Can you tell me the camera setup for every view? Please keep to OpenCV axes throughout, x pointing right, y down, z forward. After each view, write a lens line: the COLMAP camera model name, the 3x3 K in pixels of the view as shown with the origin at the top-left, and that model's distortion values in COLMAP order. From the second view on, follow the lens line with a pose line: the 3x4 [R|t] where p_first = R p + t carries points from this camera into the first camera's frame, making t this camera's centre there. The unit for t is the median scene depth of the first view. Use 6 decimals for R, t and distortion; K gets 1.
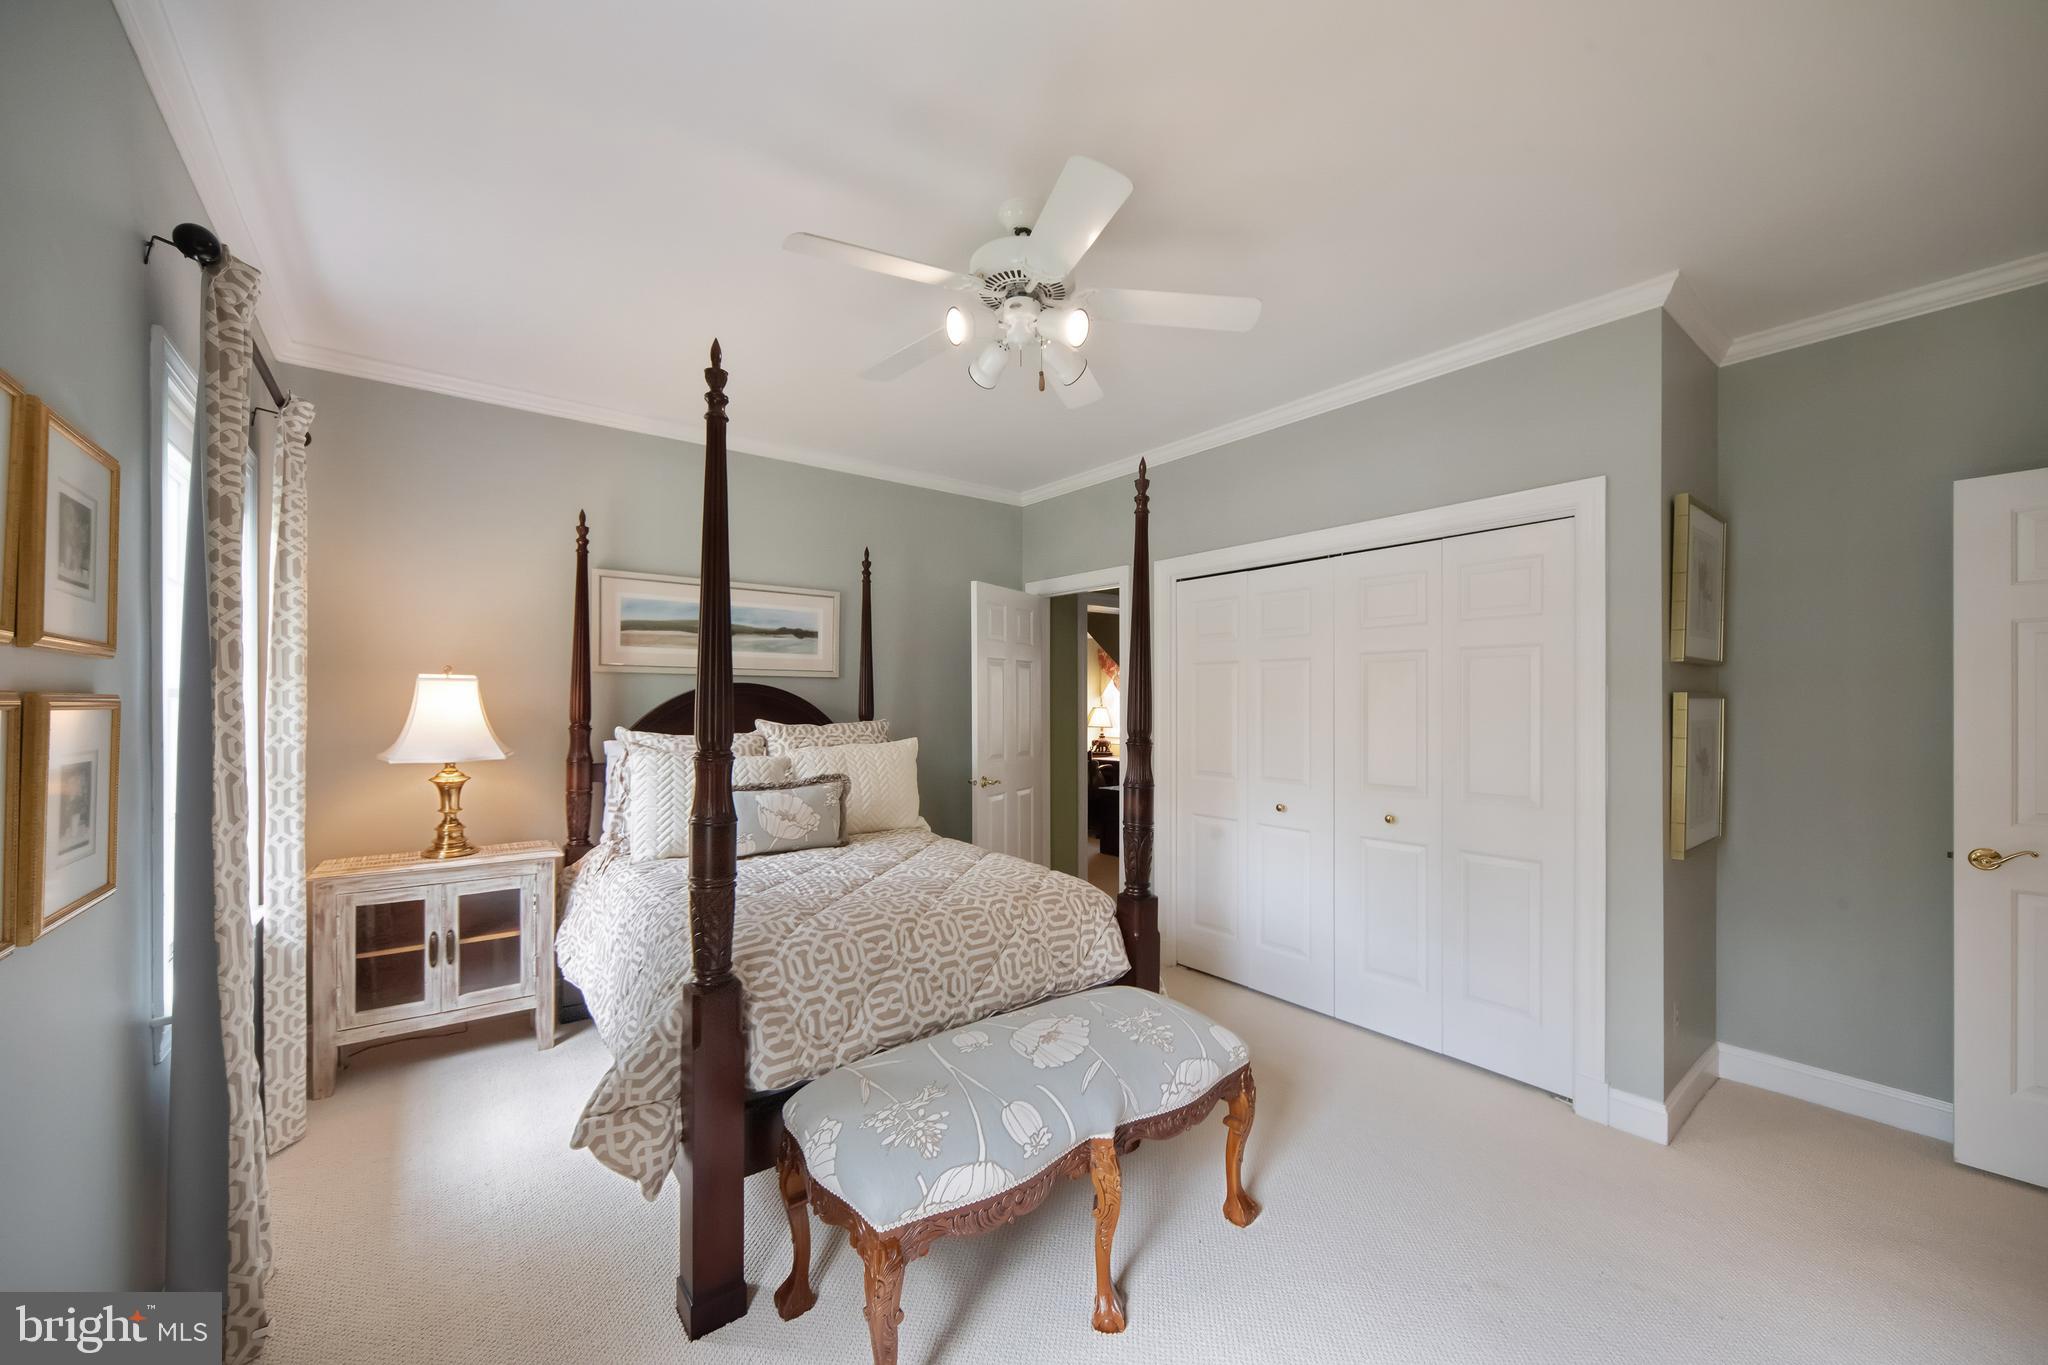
lens RADIAL K [[782.5, 0, 1025.2], [0, 782.5, 694.0], [0, 0, 1]] dist [-0.014502, 0.000114]
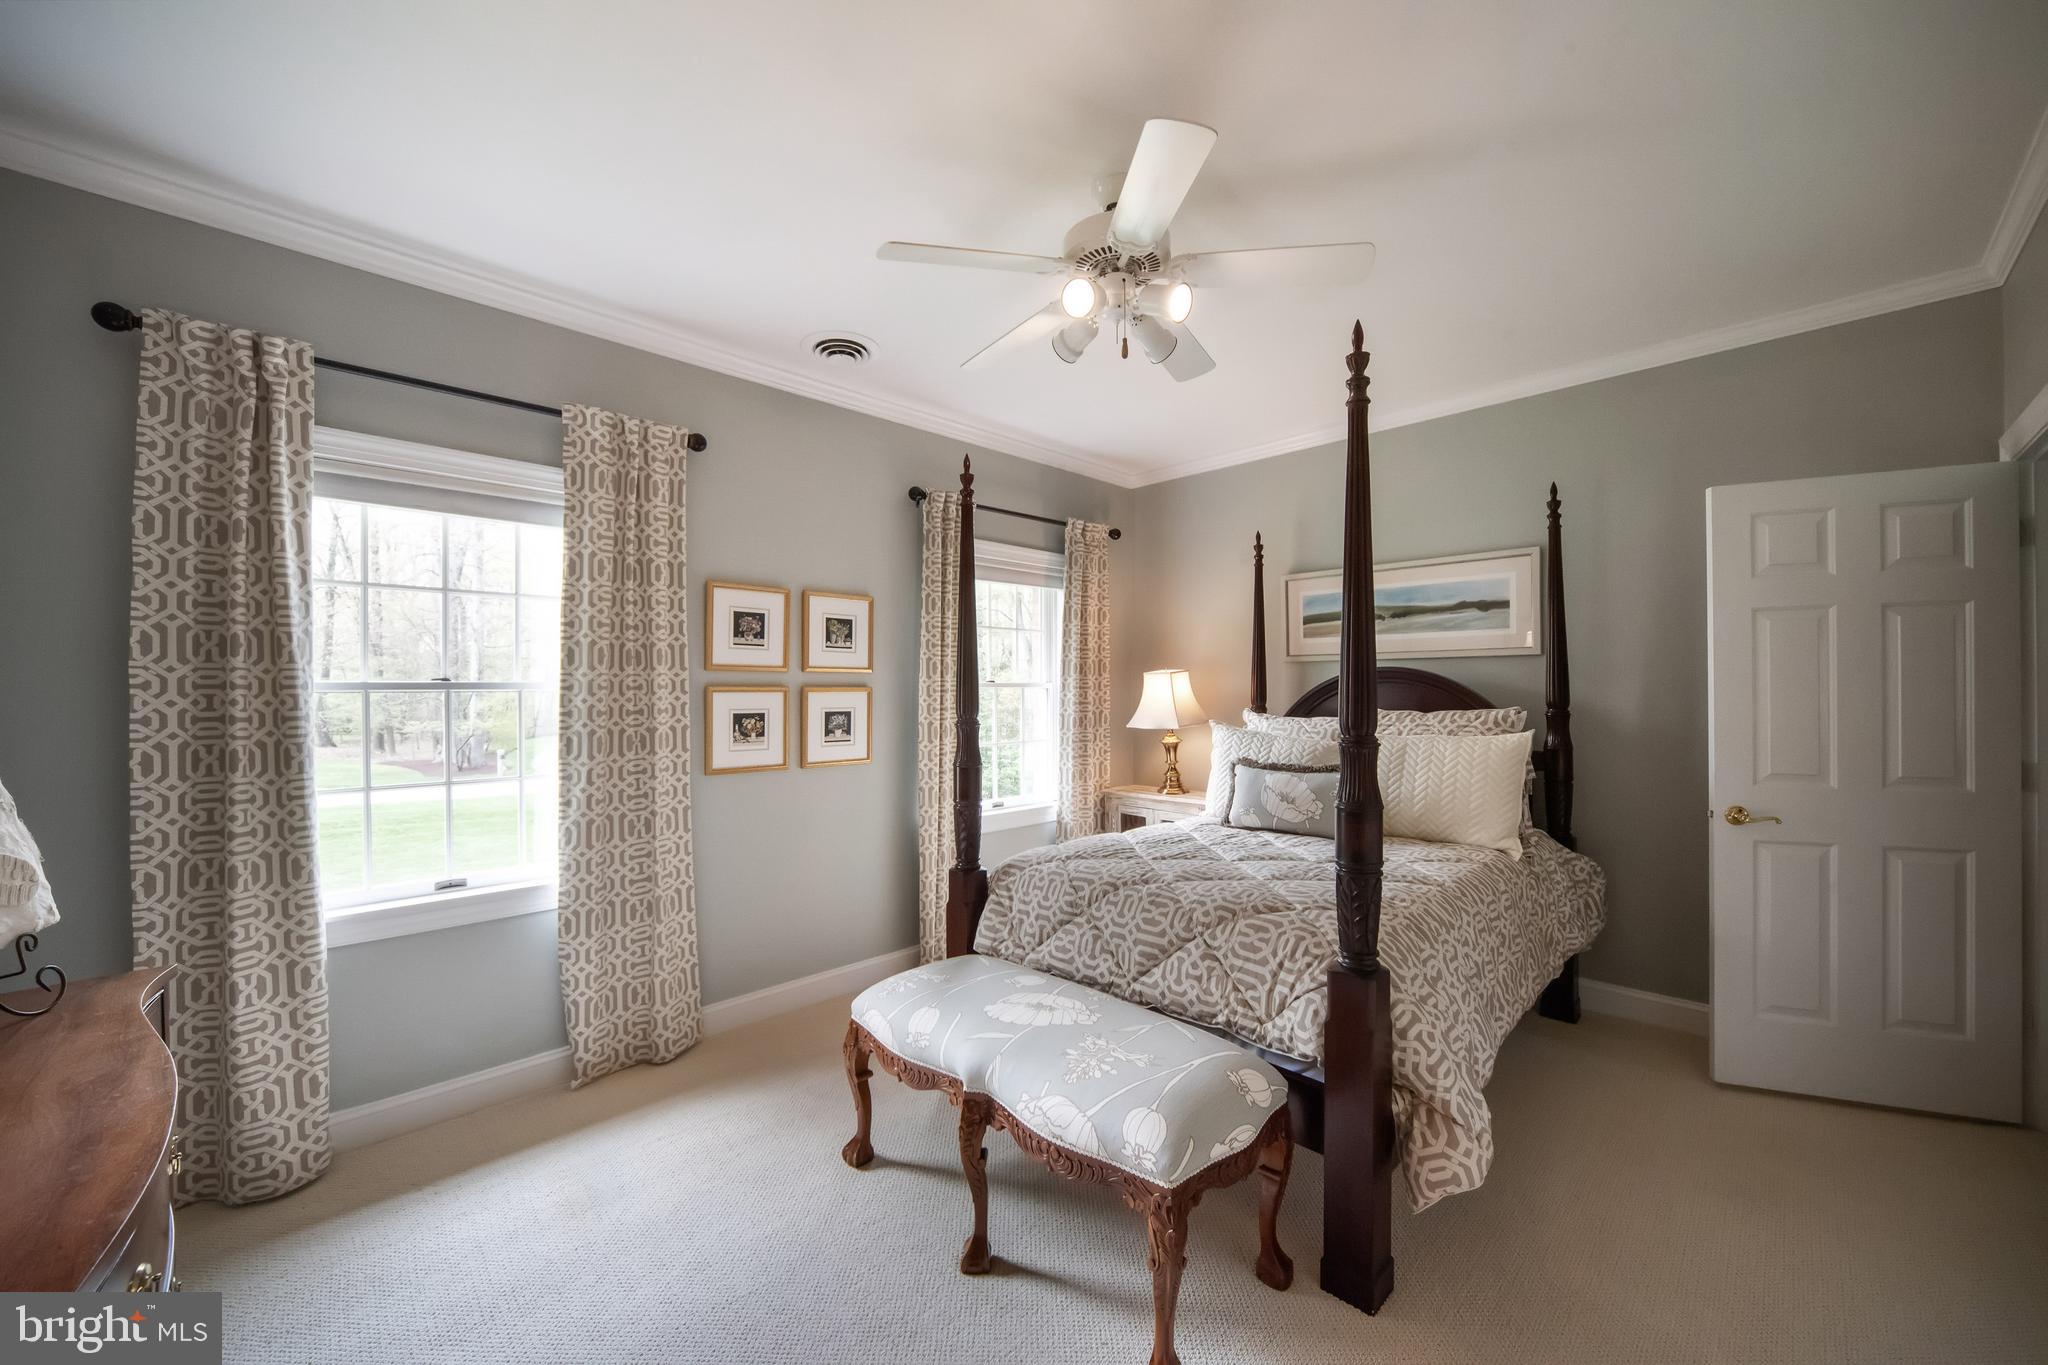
lens RADIAL K [[782.5, 0, 1022.8], [0, 782.5, 684.8], [0, 0, 1]] dist [-0.014502, 0.000114]
pose [[0.113521, -0.006926, -0.993511, 0.664383], [0.018053, 0.999825, -0.004907, 0.005883], [0.993372, -0.017378, 0.113626, 0.531718]]
